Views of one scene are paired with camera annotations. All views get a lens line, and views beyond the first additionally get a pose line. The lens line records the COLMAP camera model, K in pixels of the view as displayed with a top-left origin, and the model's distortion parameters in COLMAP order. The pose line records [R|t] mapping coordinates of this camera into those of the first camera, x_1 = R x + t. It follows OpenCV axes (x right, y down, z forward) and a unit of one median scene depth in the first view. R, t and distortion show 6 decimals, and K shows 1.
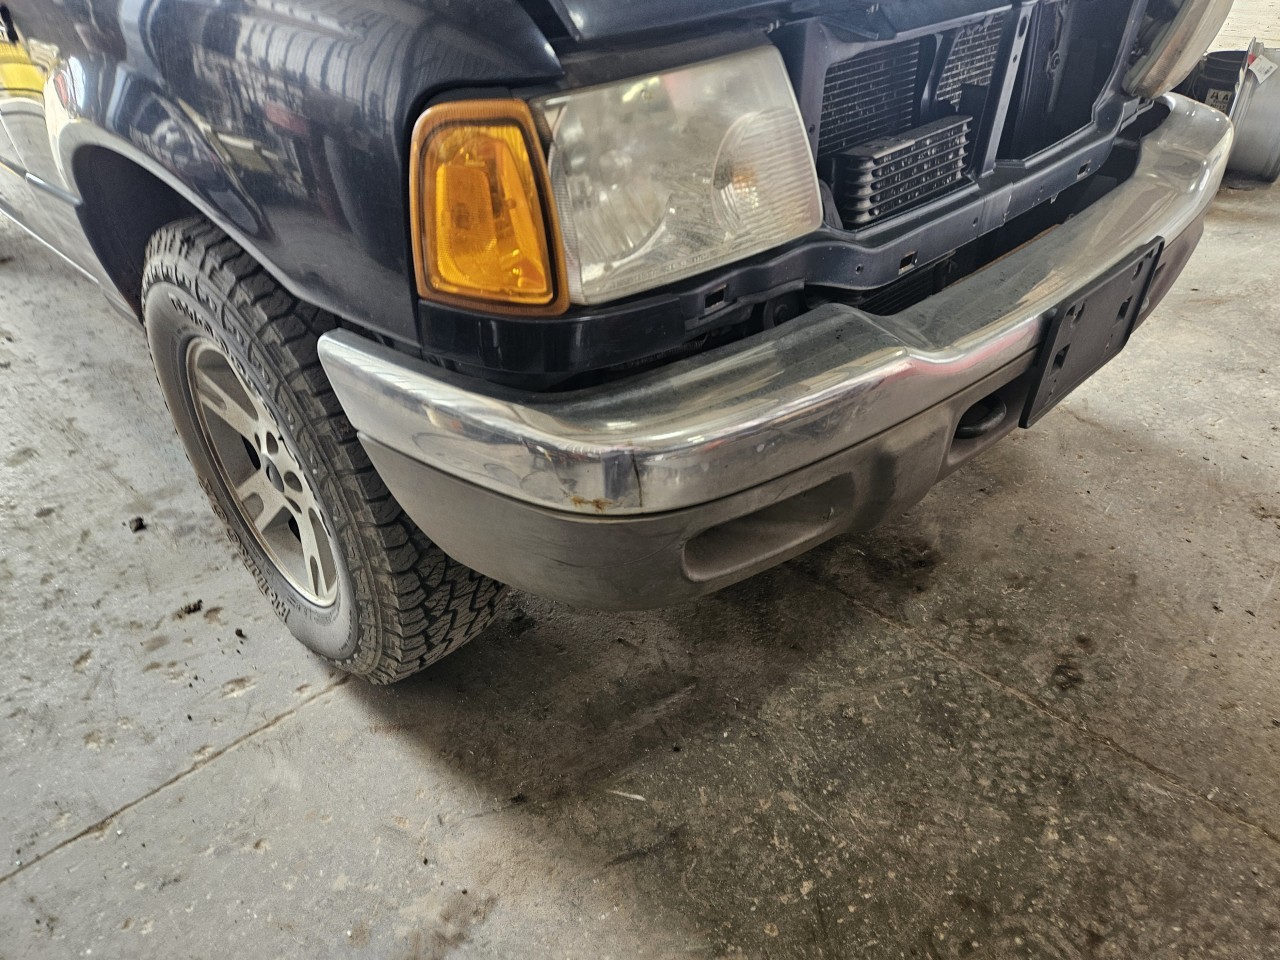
lens RADIAL K [[860.7, 0, 657.7], [0, 860.7, 494.3], [0, 0, 1]] dist [0.067743, -0.054361]
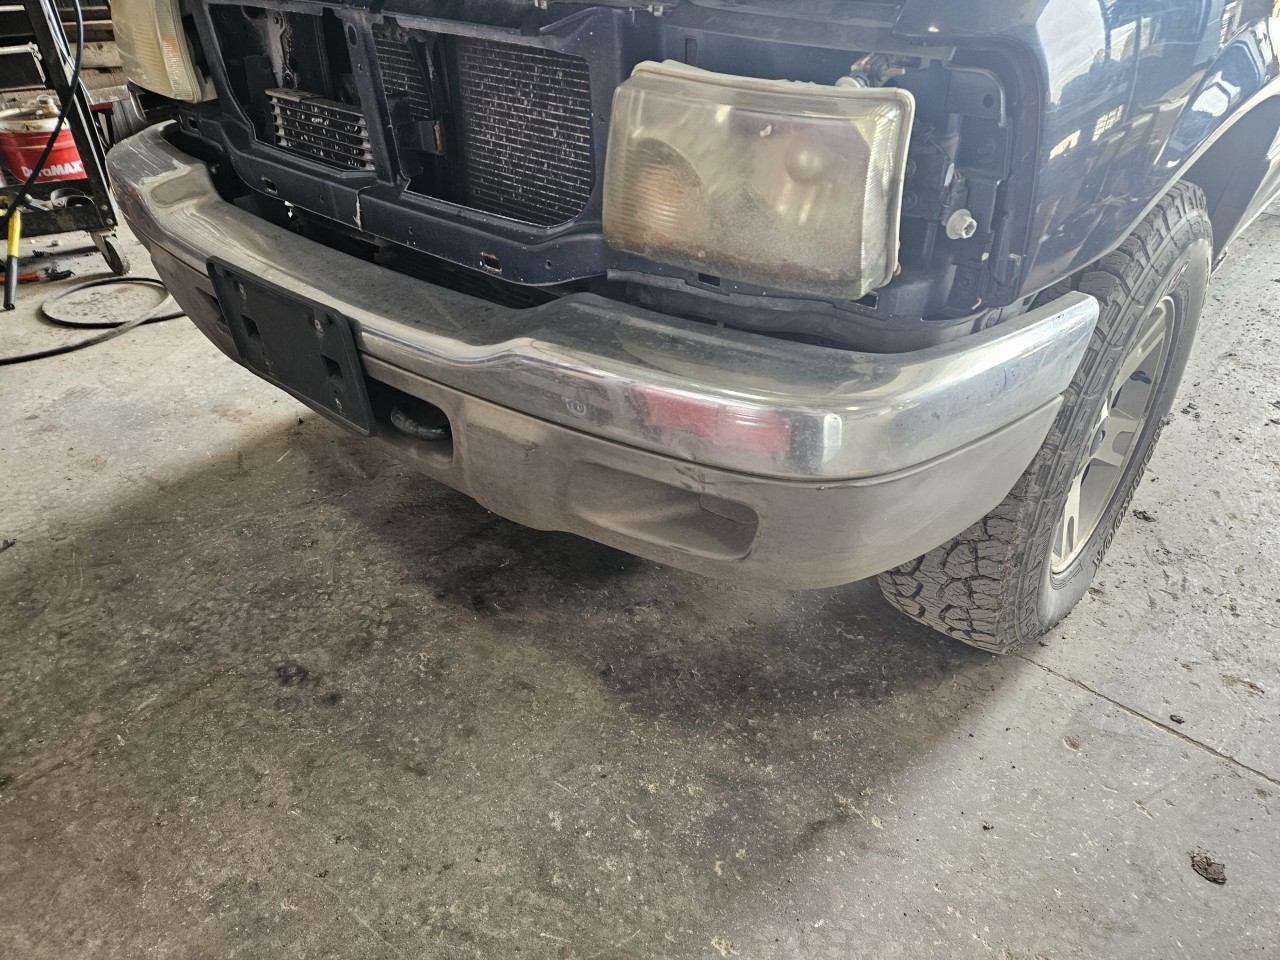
lens RADIAL K [[860.7, 0, 647.8], [0, 860.7, 500.6], [0, 0, 1]] dist [0.067743, -0.054361]
pose [[0.063744, 0.586080, -0.807742, 1.172956], [-0.581014, 0.679865, 0.447444, -0.611489], [0.811393, 0.440787, 0.383858, 0.841498]]
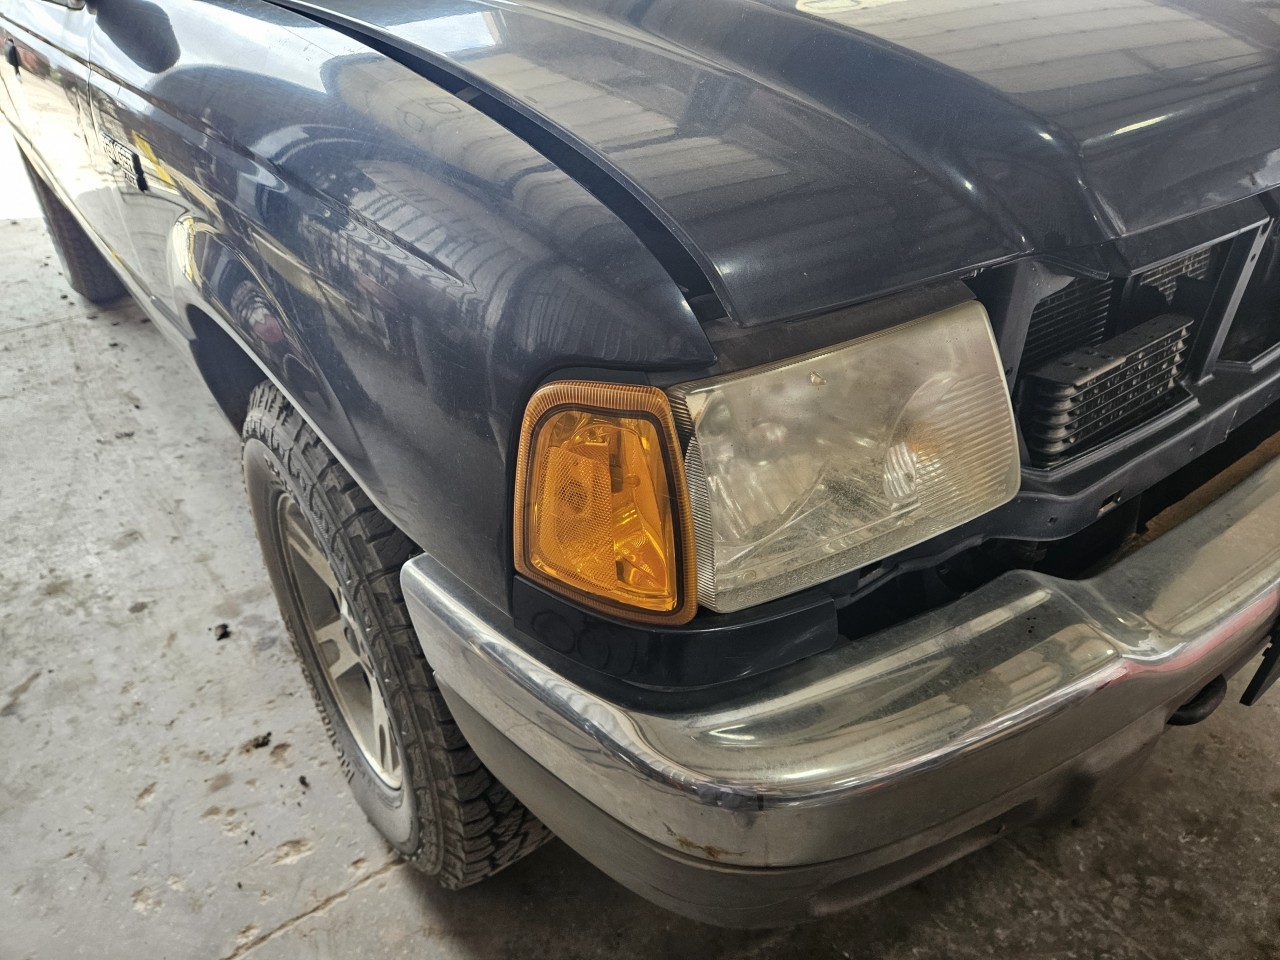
lens RADIAL K [[860.7, 0, 636.9], [0, 860.7, 473.0], [0, 0, 1]] dist [0.067743, -0.054361]
pose [[0.989148, 0.073704, -0.127099, -0.033774], [-0.081703, 0.994914, -0.058912, -0.156425], [0.122111, 0.068657, 0.990139, 0.103664]]
